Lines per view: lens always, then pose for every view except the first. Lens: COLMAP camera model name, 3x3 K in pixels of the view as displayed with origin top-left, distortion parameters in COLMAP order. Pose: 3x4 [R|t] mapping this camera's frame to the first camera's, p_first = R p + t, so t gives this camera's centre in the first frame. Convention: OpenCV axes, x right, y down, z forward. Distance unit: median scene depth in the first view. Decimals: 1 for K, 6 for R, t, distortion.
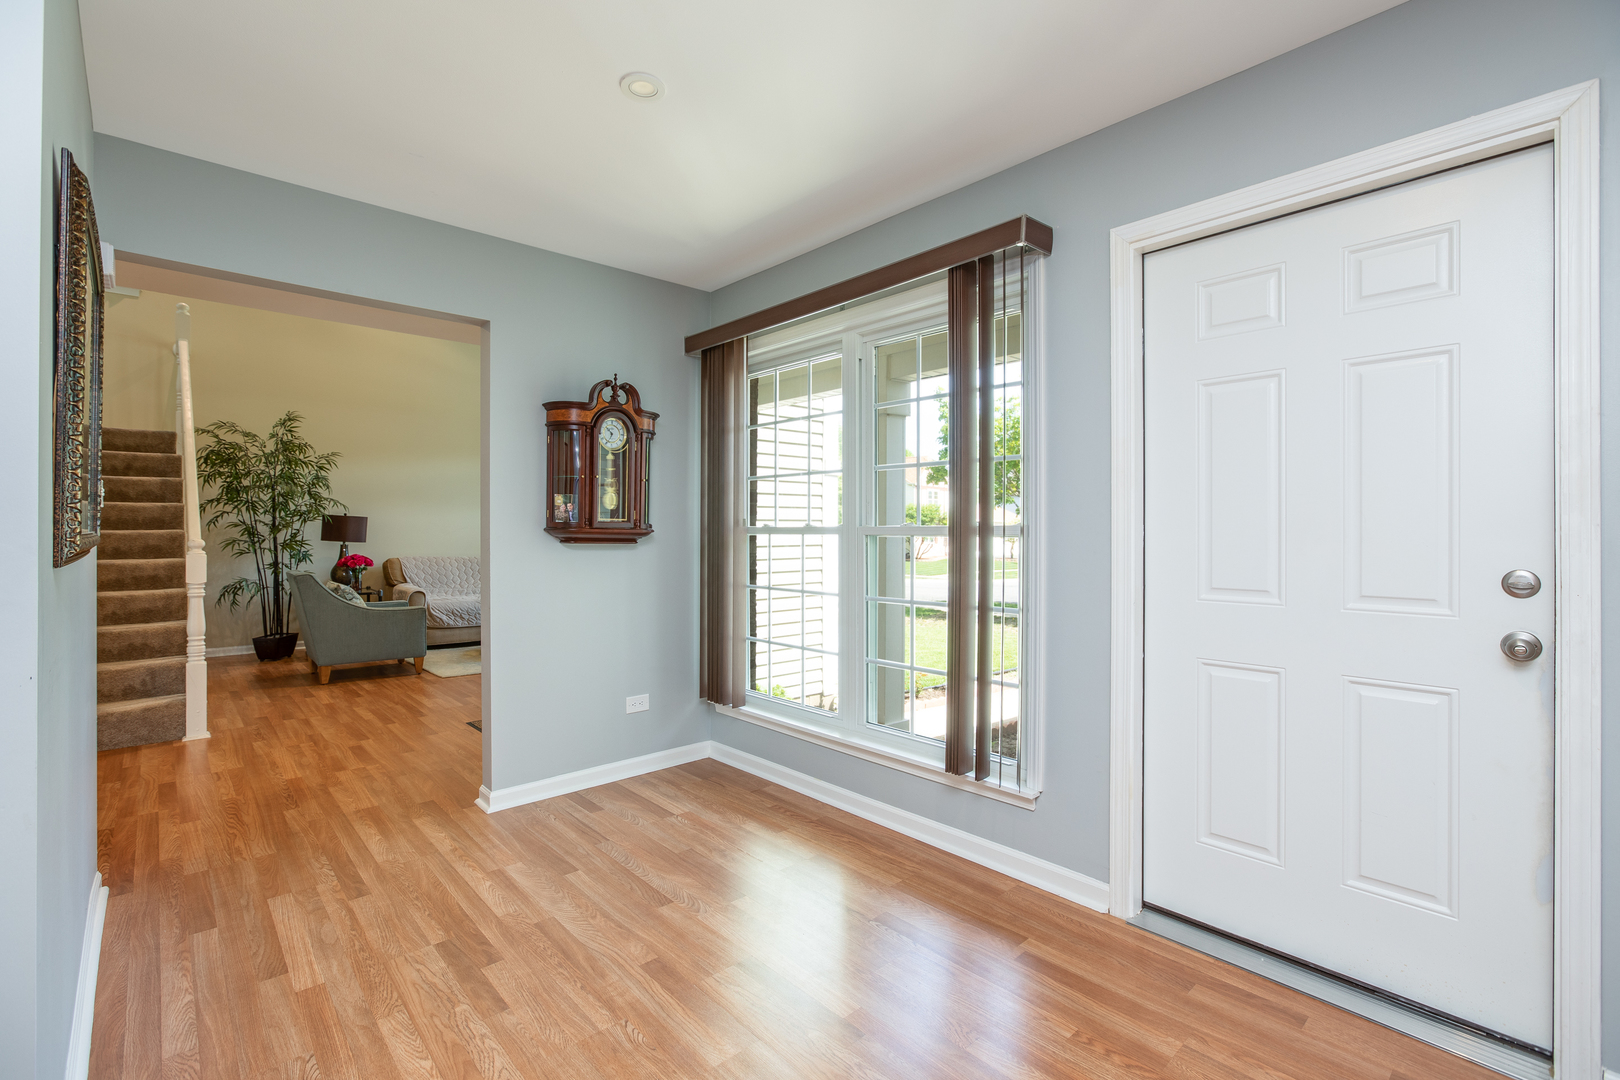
lens RADIAL K [[739.2, 0, 810.0], [0, 739.2, 540.0], [0, 0, 1]] dist [0.021926, 0.000089]
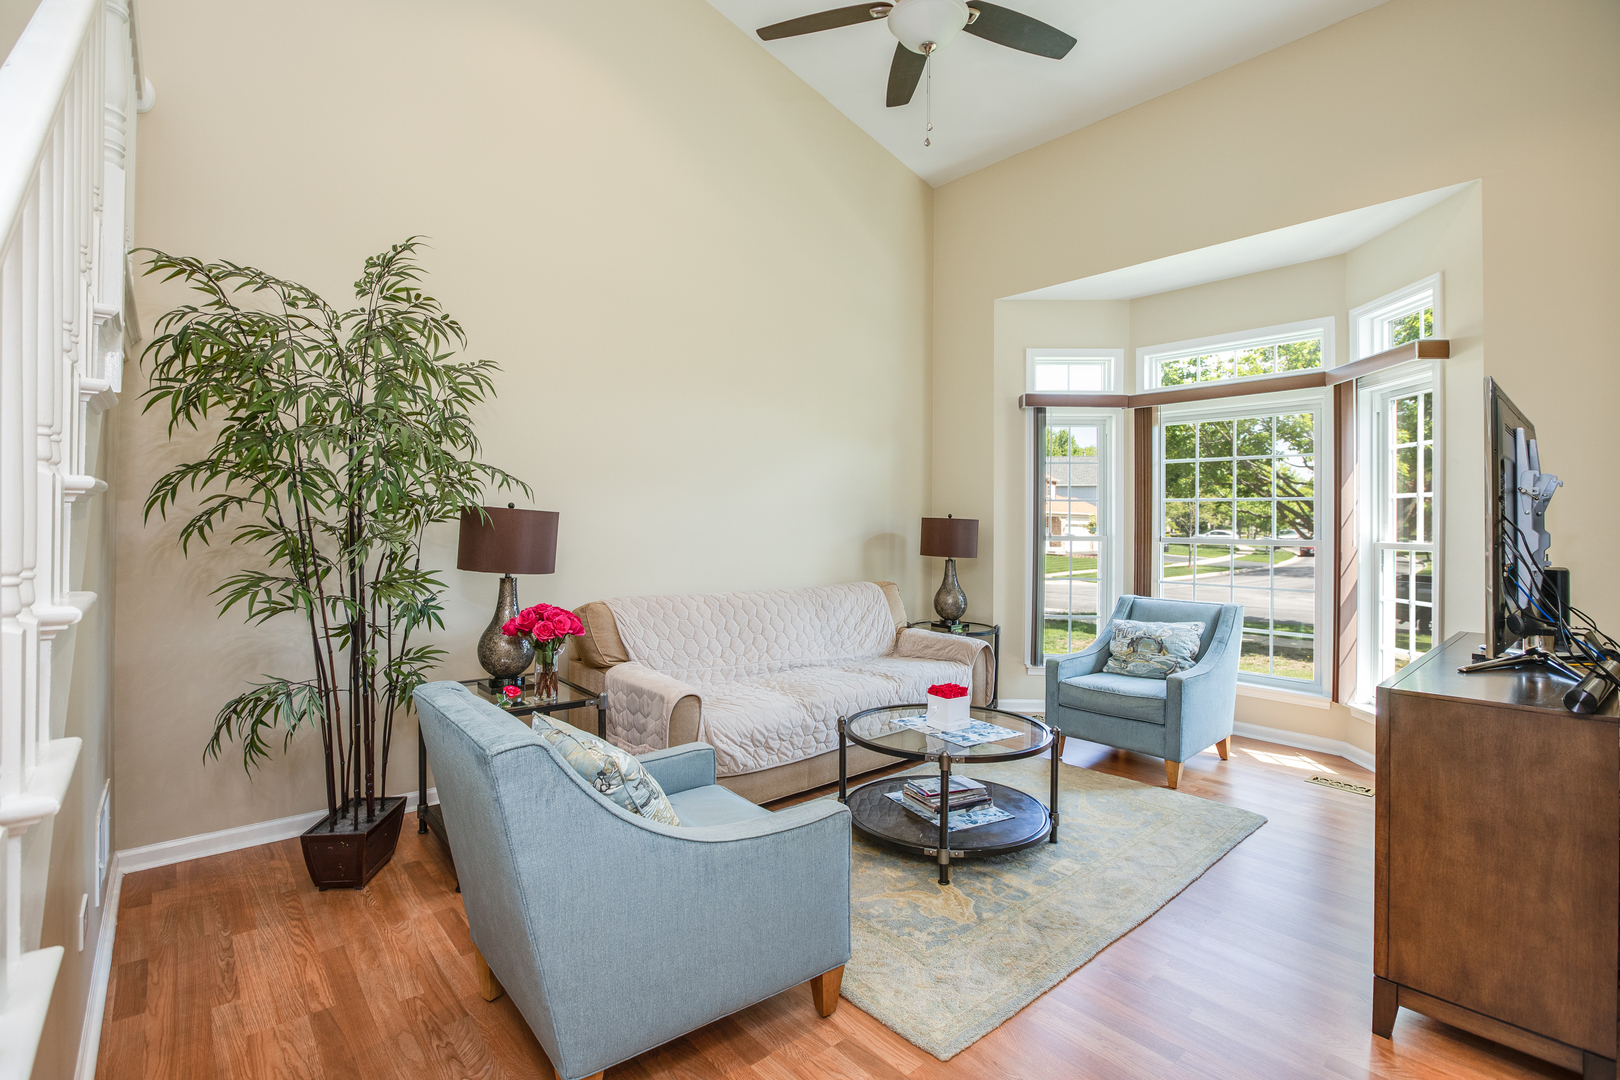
lens RADIAL K [[759.1, 0, 810.0], [0, 759.1, 540.0], [0, 0, 1]] dist [-0.003109, -0.000005]
pose [[0.998923, 0.018803, -0.042412, -0.461912], [-0.018267, 0.999749, 0.012975, -0.025764], [0.042645, -0.012187, 0.999016, 0.613699]]
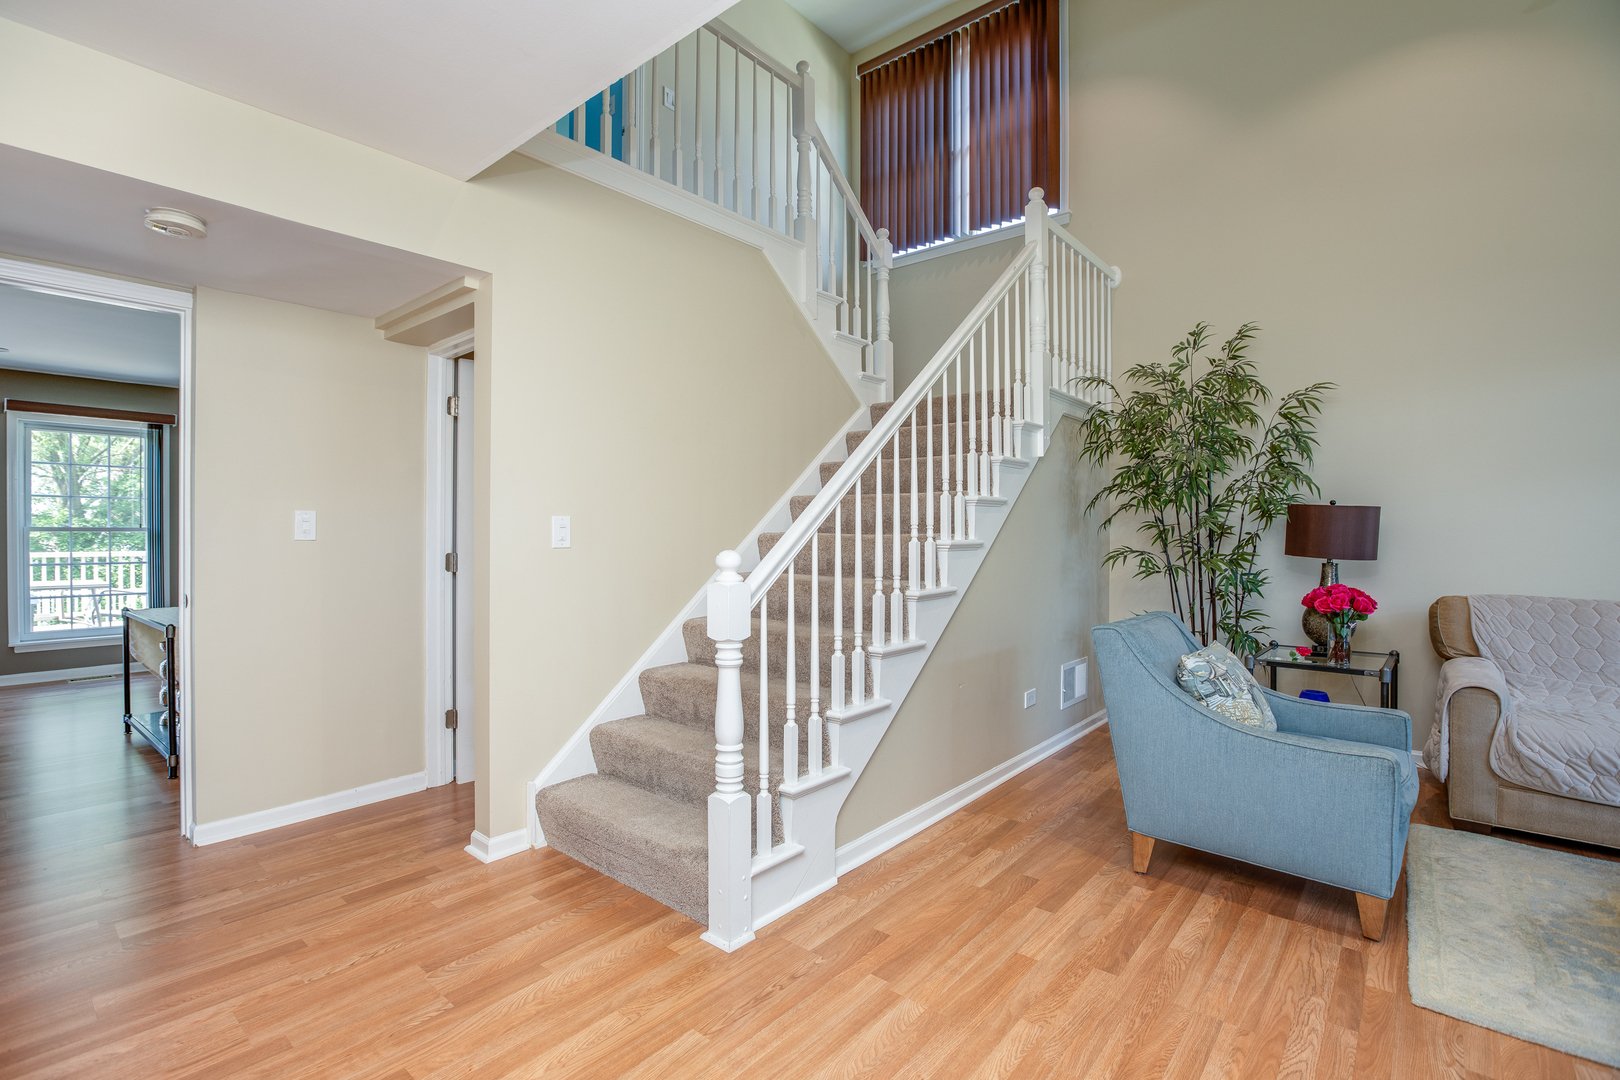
lens RADIAL K [[738.4, 0, 808.7], [0, 738.4, 517.3], [0, 0, 1]] dist [-0.014316, -0.000116]
pose [[0.122151, -0.009343, -0.992467, -0.184553], [-0.015478, 0.999816, -0.011317, -0.014975], [0.992391, 0.016743, 0.121984, 0.619816]]
